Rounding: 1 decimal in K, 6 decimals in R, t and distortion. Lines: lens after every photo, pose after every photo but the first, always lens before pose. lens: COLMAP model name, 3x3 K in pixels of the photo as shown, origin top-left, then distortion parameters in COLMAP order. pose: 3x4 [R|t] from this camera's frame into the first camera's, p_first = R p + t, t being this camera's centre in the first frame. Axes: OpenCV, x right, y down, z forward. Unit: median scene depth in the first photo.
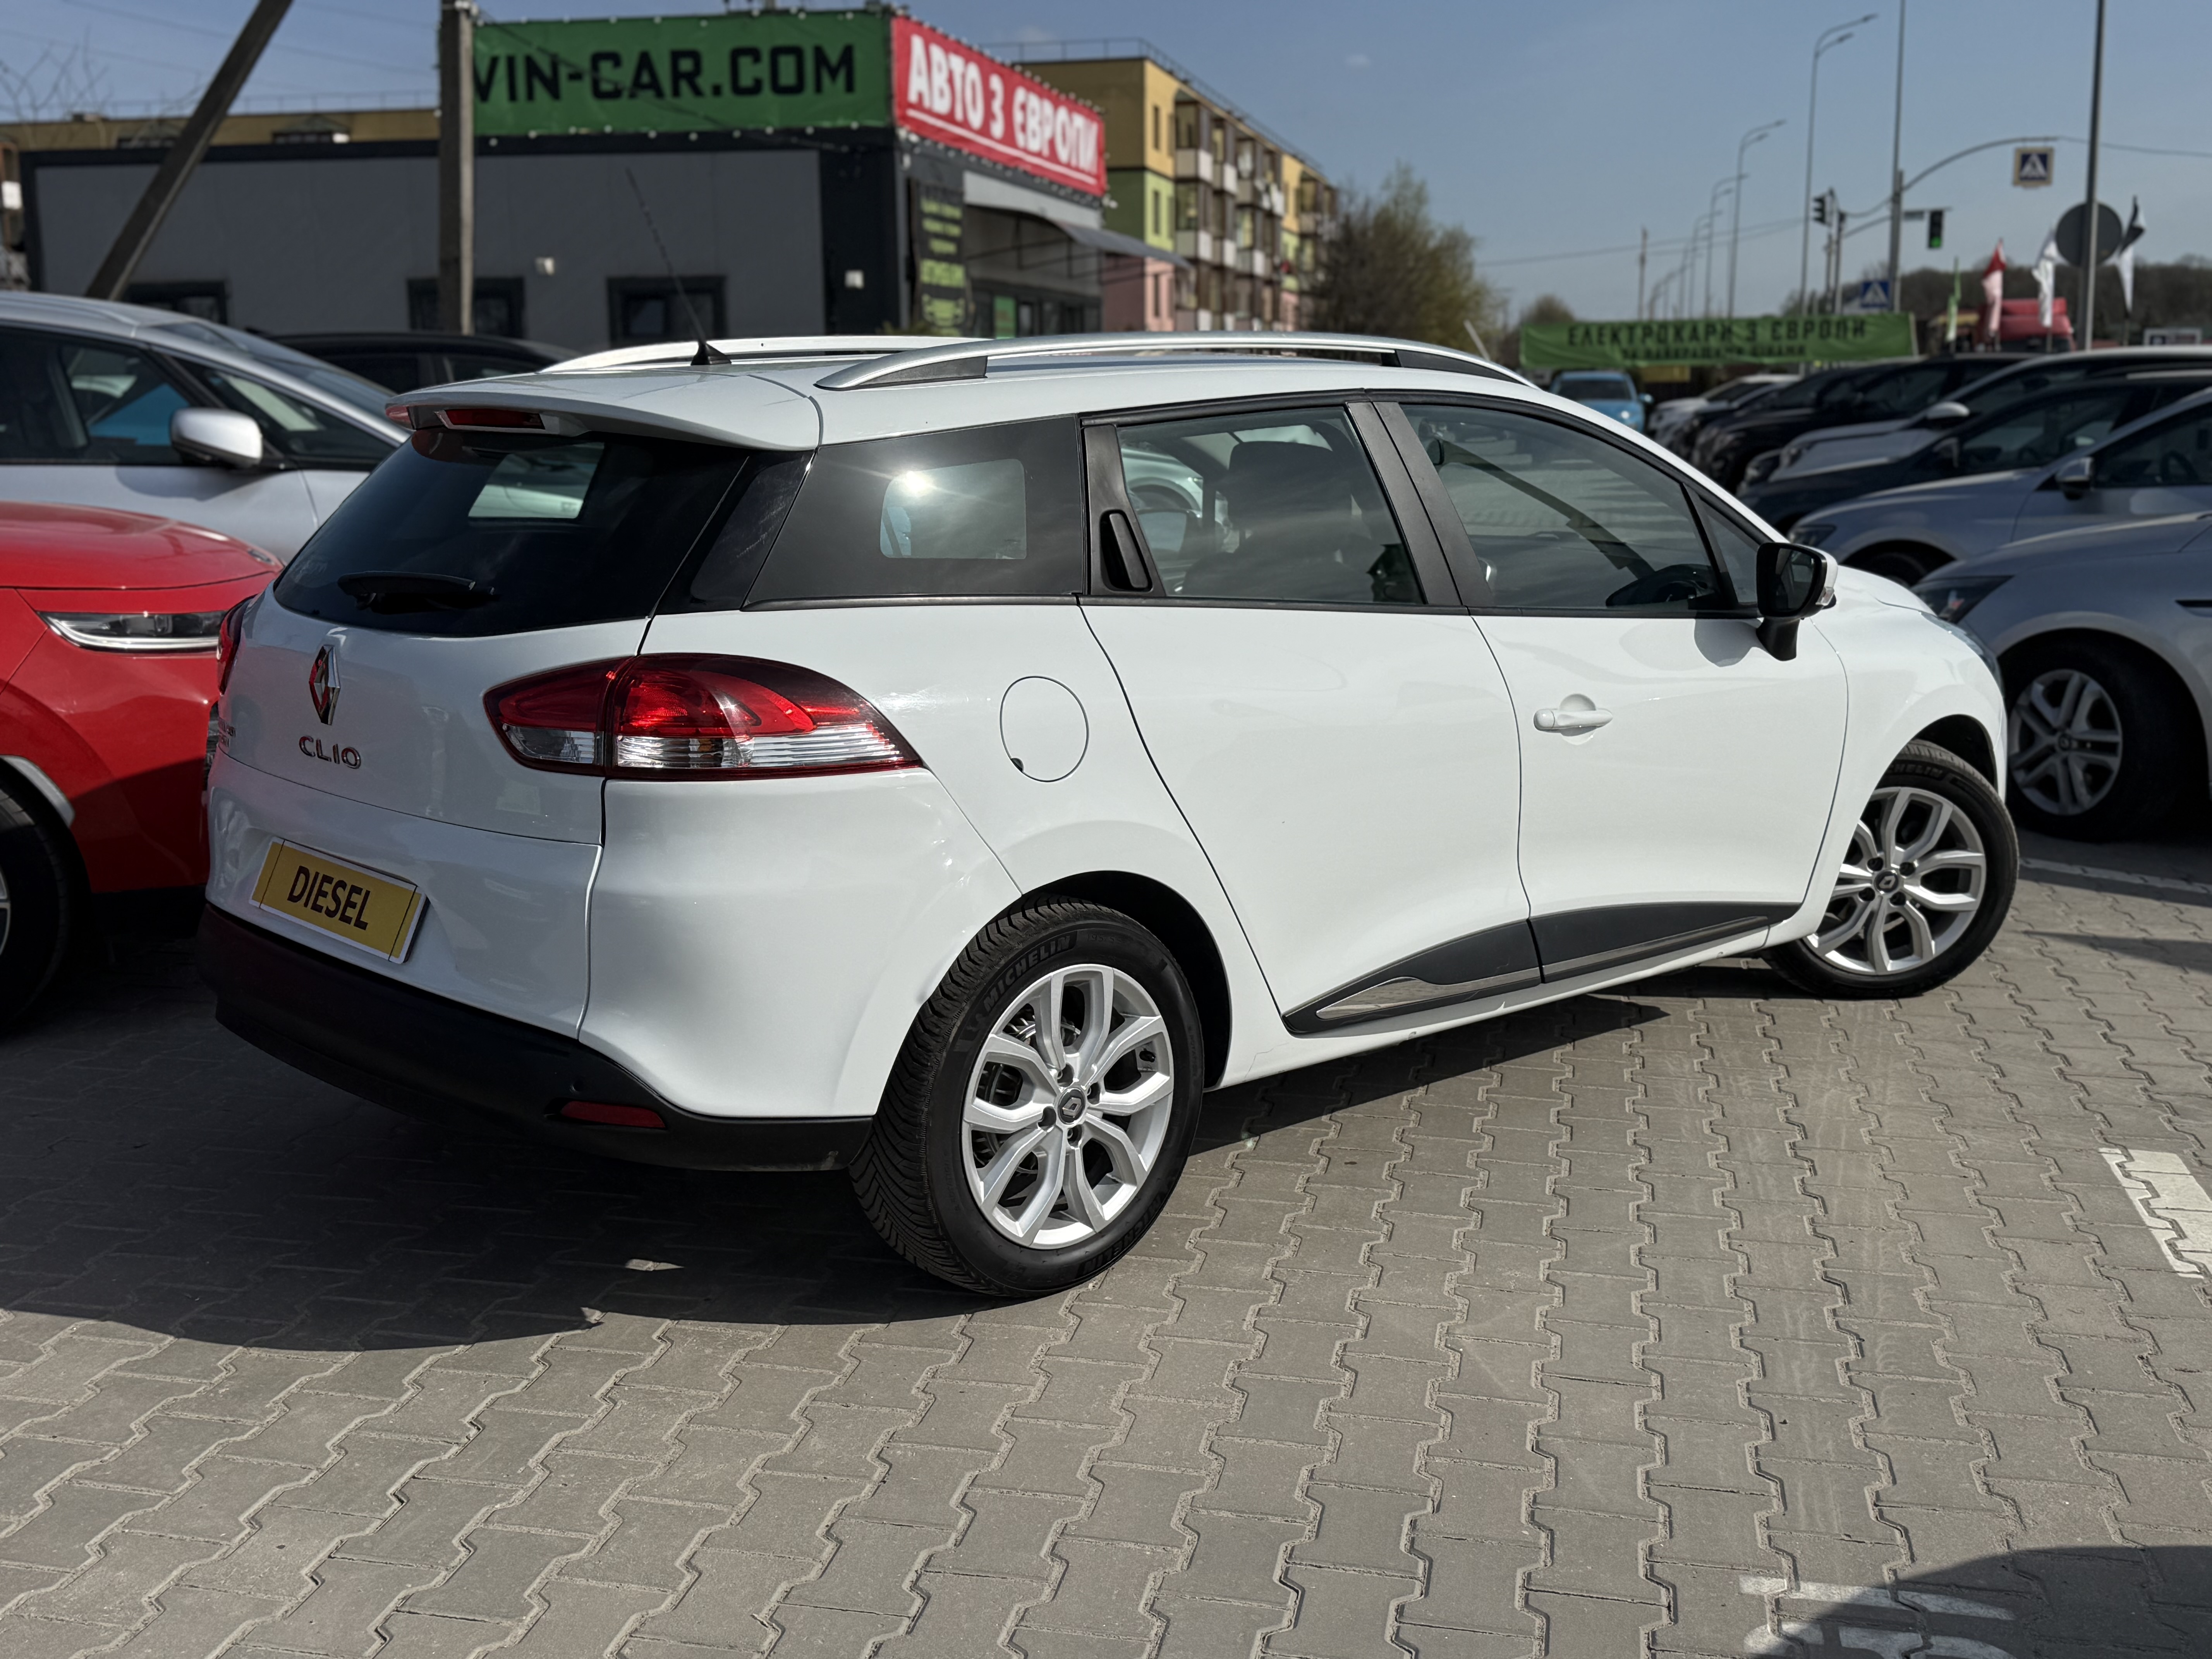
lens RADIAL K [[2274.3, 0, 1106.0], [0, 2274.3, 829.5], [0, 0, 1]] dist [0.177128, -0.402625]
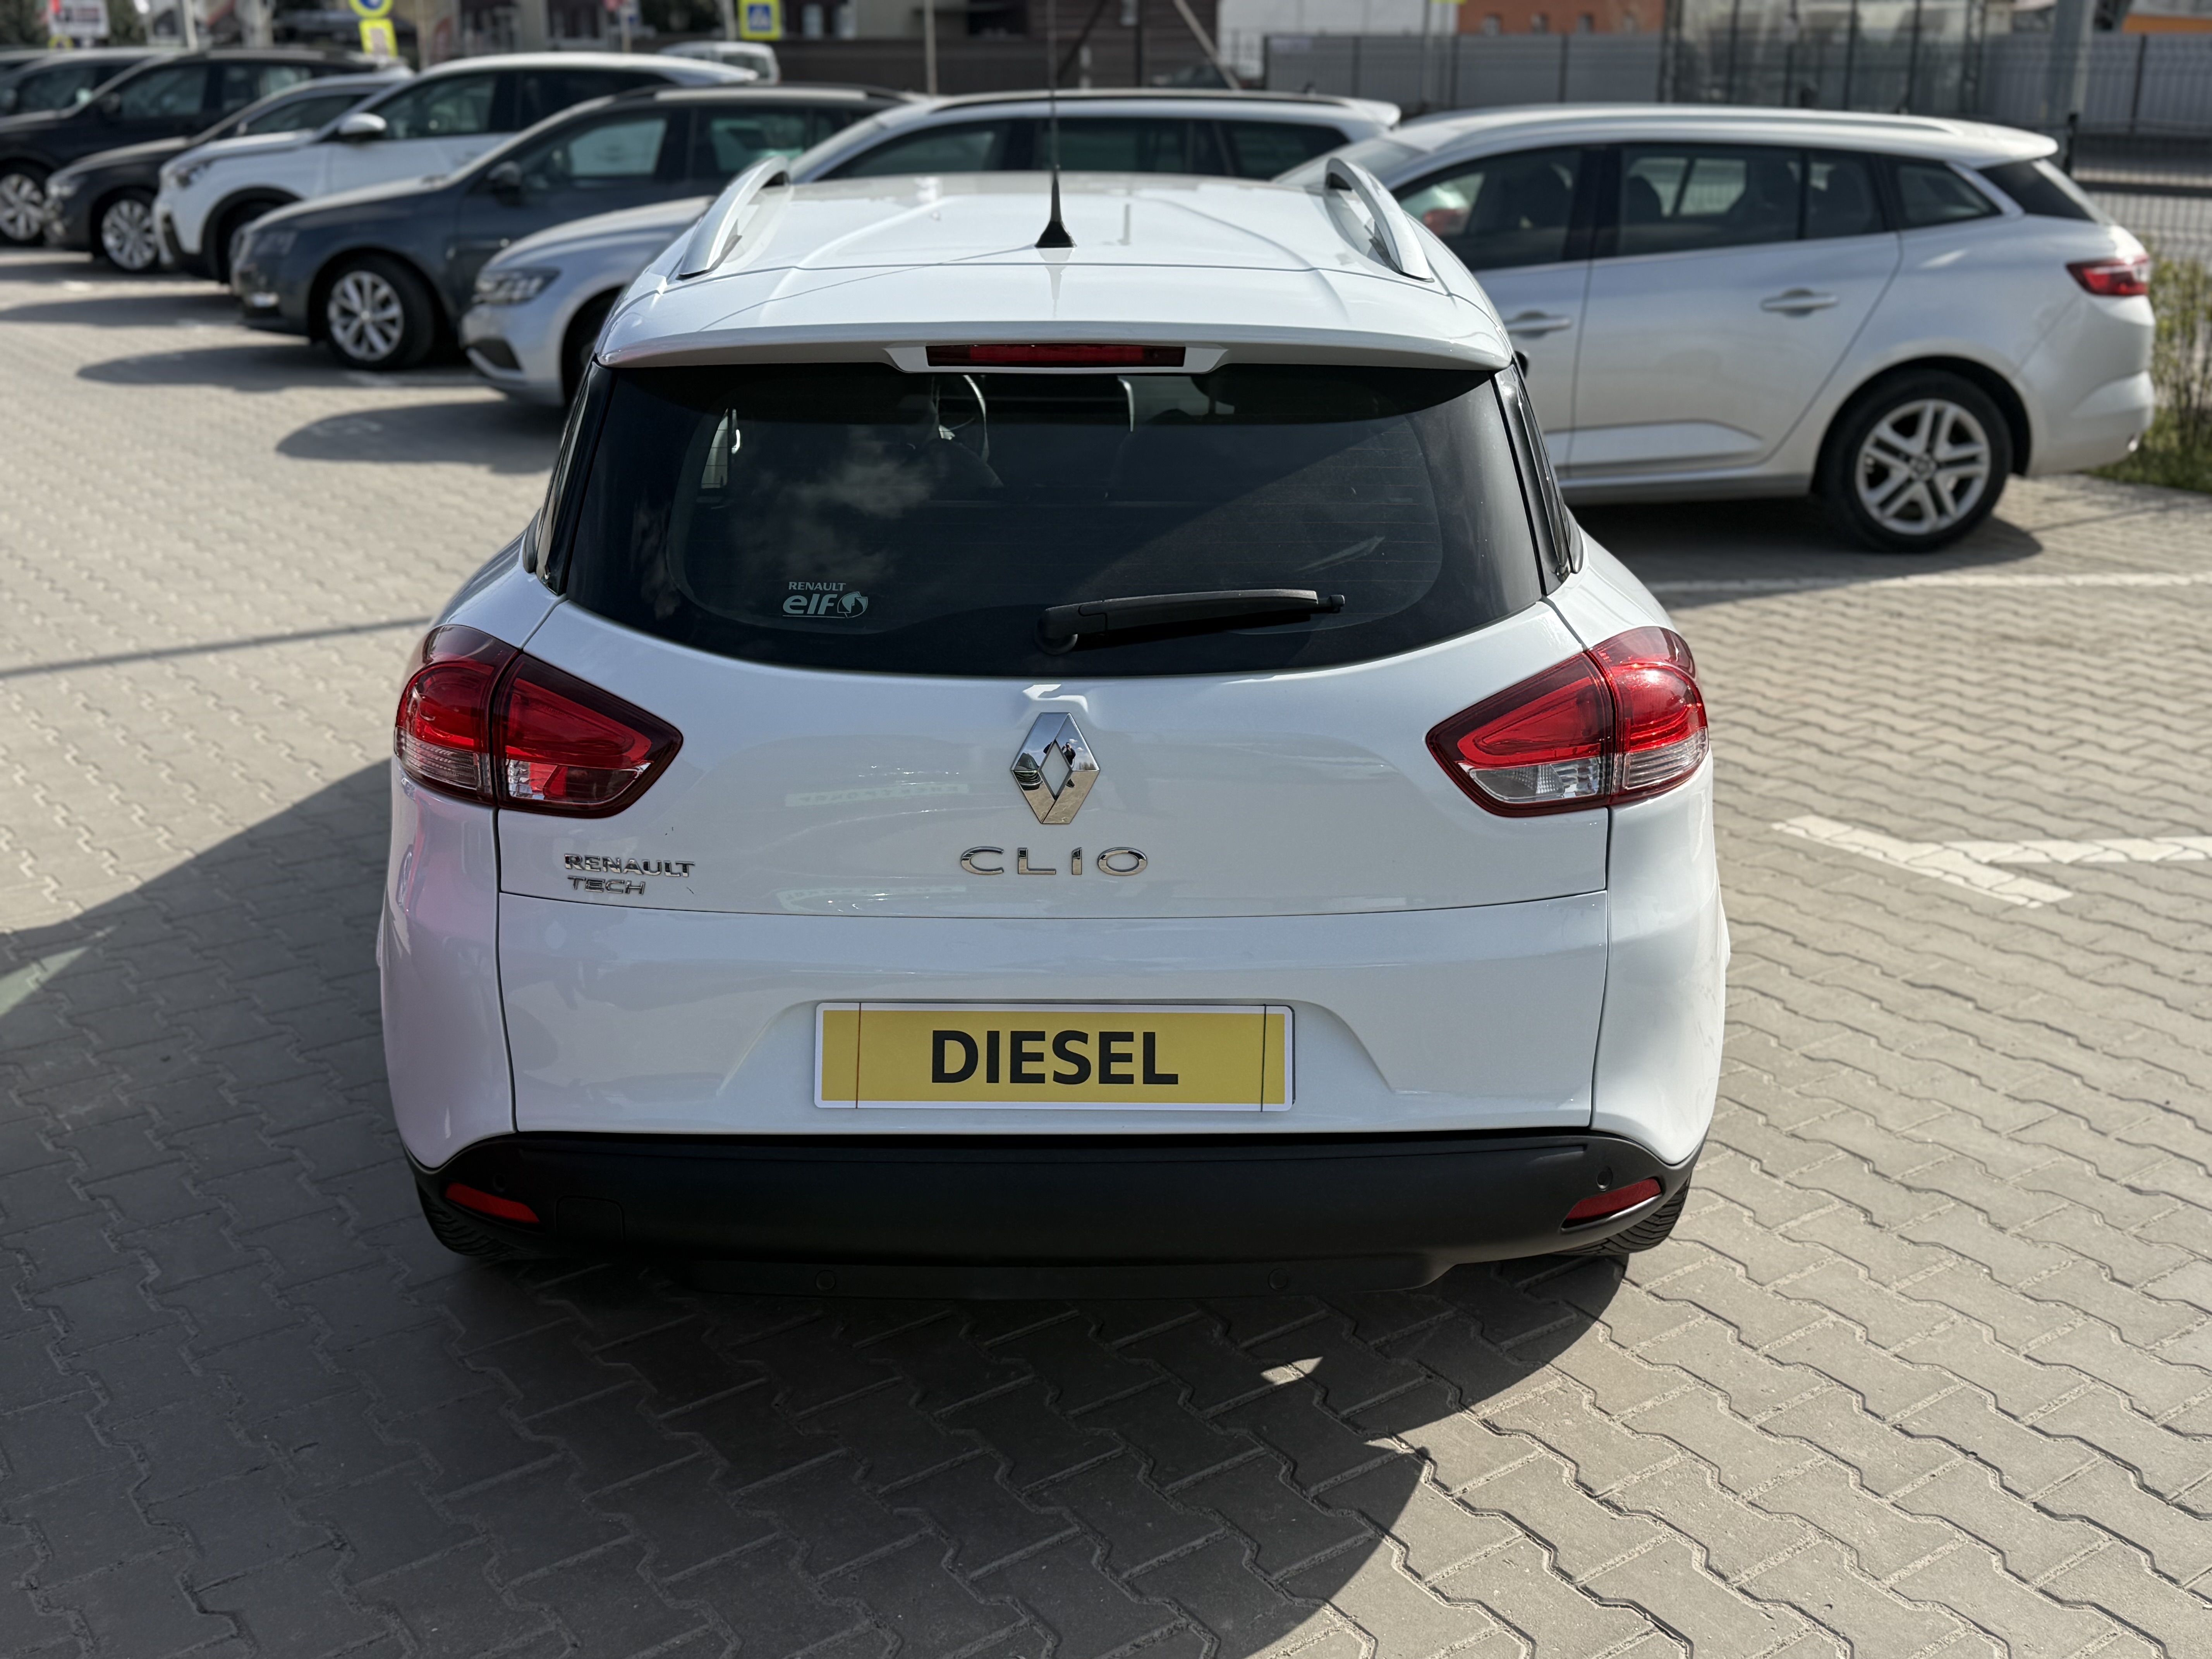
lens RADIAL K [[2274.3, 0, 1106.0], [0, 2274.3, 829.5], [0, 0, 1]] dist [0.177128, -0.402625]
pose [[0.685346, -0.234239, 0.689516, -0.801578], [0.142698, 0.971696, 0.188264, -0.171701], [-0.714099, -0.030633, 0.699374, 0.498750]]
